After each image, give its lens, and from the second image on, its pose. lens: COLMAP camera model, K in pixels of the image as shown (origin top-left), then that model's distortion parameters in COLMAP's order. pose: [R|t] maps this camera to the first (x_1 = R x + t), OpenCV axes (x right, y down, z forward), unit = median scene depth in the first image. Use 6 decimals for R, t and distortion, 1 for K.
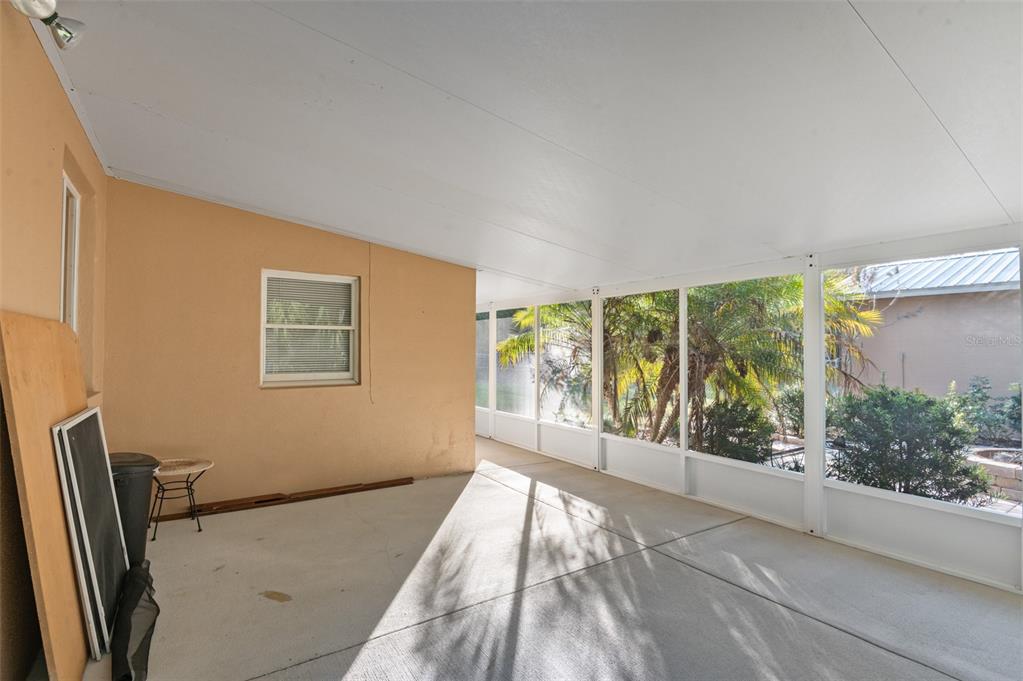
lens RADIAL K [[476.9, 0, 506.3], [0, 476.9, 334.1], [0, 0, 1]] dist [-0.000710, -0.012006]
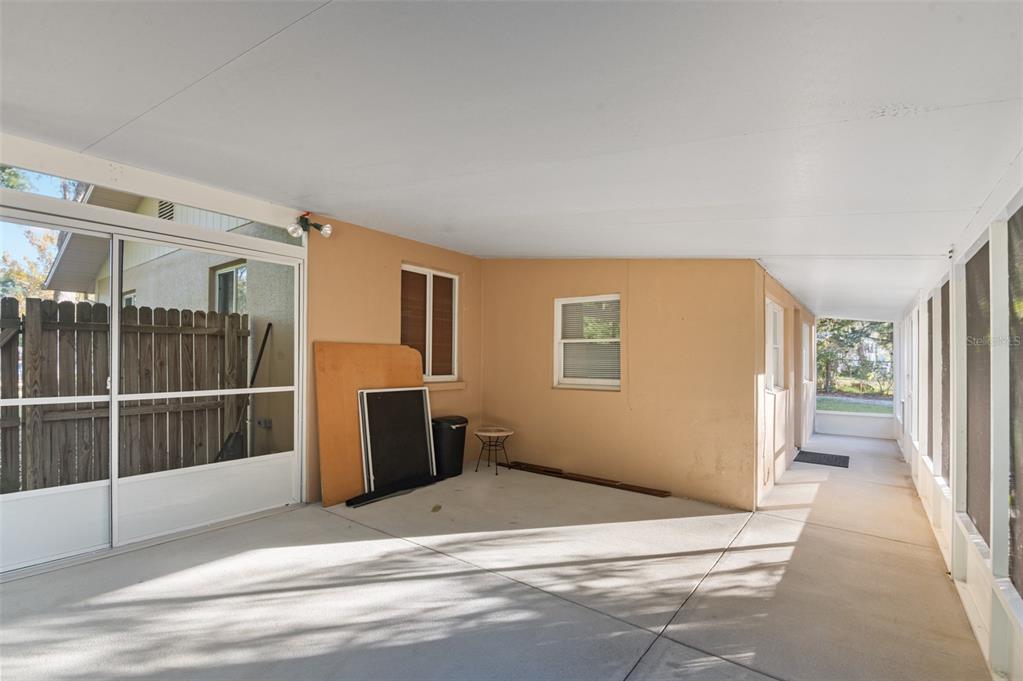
lens RADIAL K [[476.9, 0, 507.1], [0, 476.9, 358.6], [0, 0, 1]] dist [-0.000832, -0.000196]
pose [[0.321423, -0.003165, -0.946931, 0.717245], [0.020485, 0.999784, 0.003611, 0.022945], [0.946714, -0.020559, 0.321418, 0.448061]]
